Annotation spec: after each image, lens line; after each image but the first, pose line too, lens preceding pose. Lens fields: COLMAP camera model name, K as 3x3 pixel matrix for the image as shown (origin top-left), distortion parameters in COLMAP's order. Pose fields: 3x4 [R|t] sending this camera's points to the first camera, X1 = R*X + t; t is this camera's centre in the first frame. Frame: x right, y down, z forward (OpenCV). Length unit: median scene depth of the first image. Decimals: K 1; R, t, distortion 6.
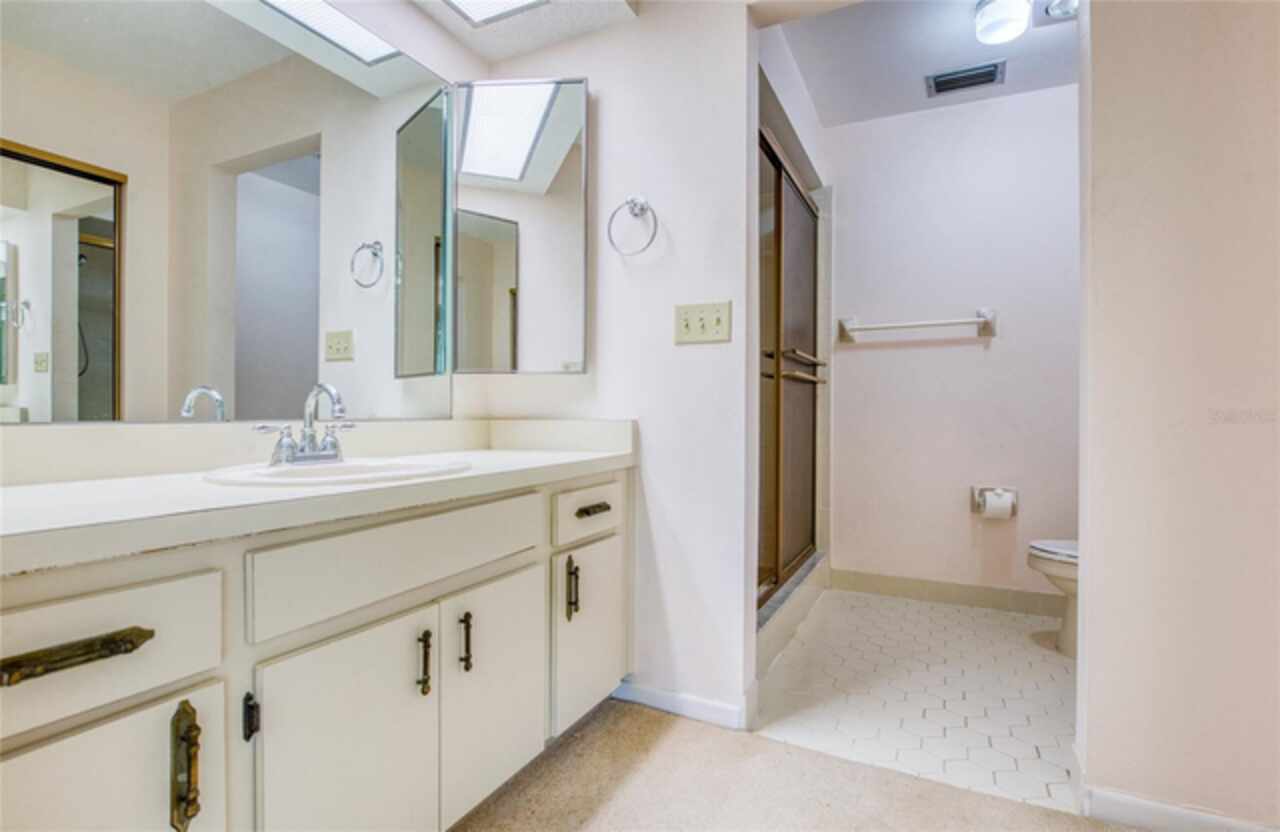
lens RADIAL K [[607.4, 0, 638.4], [0, 607.4, 419.1], [0, 0, 1]] dist [0.000027, -0.008559]
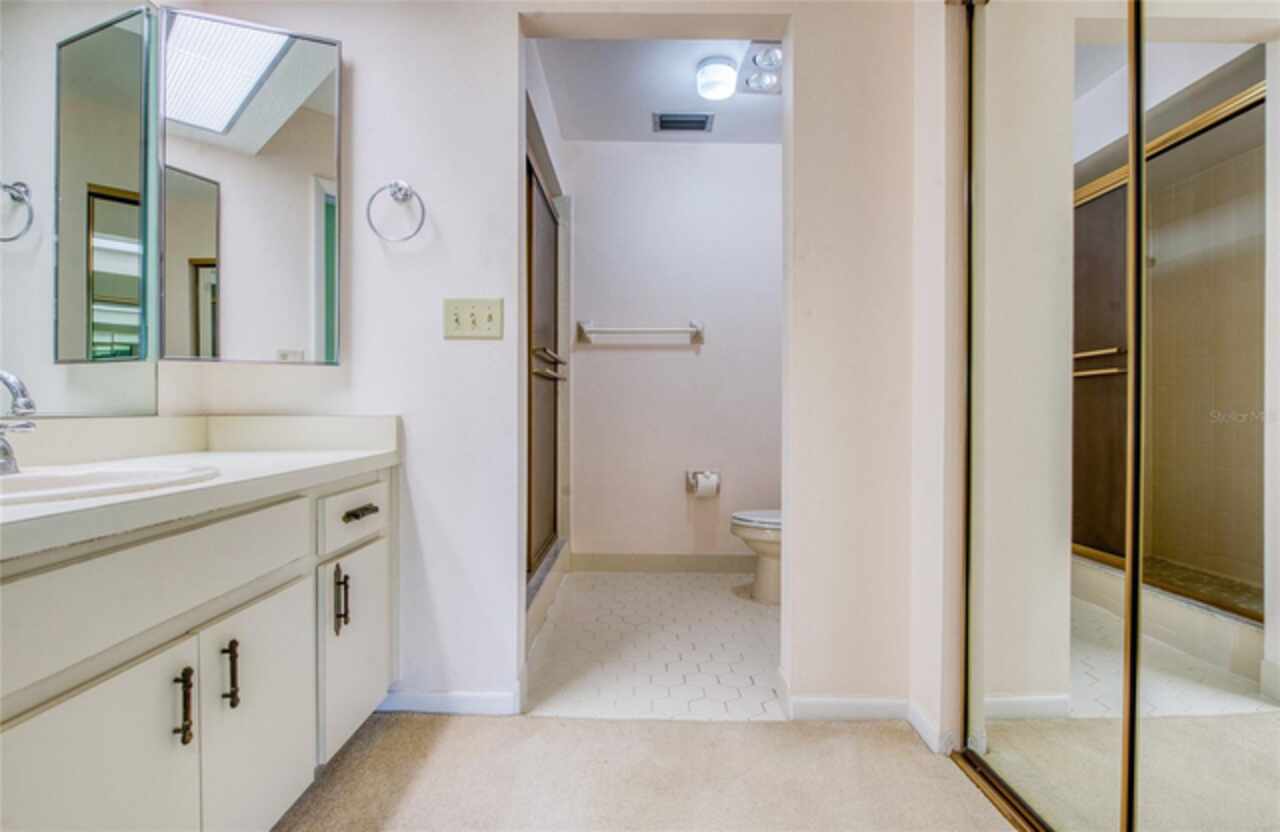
lens RADIAL K [[604.0, 0, 628.9], [0, 604.0, 417.6], [0, 0, 1]] dist [-0.004799, -0.001830]
pose [[0.900473, -0.006388, 0.434865, -0.069023], [0.003789, 0.999969, 0.006842, -0.000527], [-0.434895, -0.004513, 0.900470, -0.005789]]
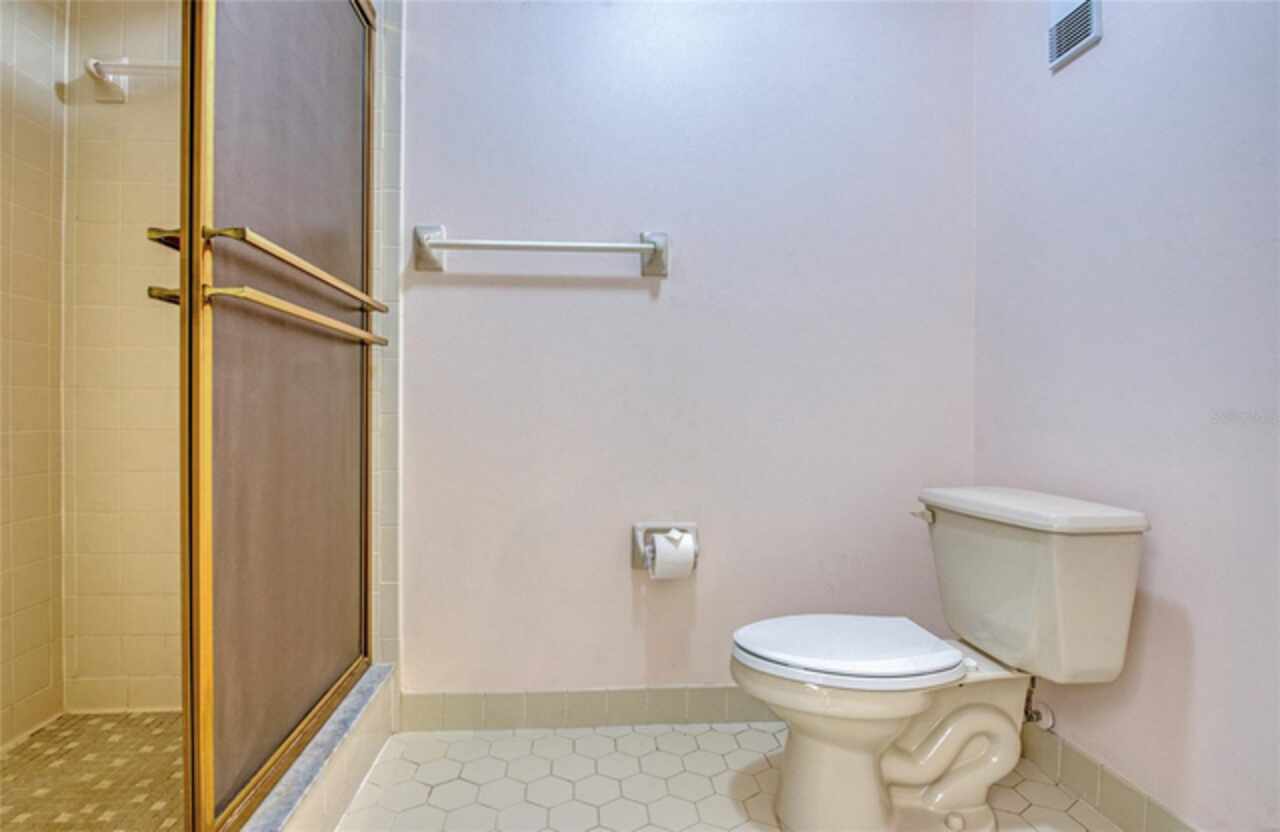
lens RADIAL K [[607.4, 0, 638.4], [0, 607.4, 419.1], [0, 0, 1]] dist [0.000027, -0.008559]
pose [[0.848650, -0.006701, 0.528912, 0.273882], [0.001958, 0.999953, 0.009527, 0.000242], [-0.528951, -0.007049, 0.848623, 0.563749]]
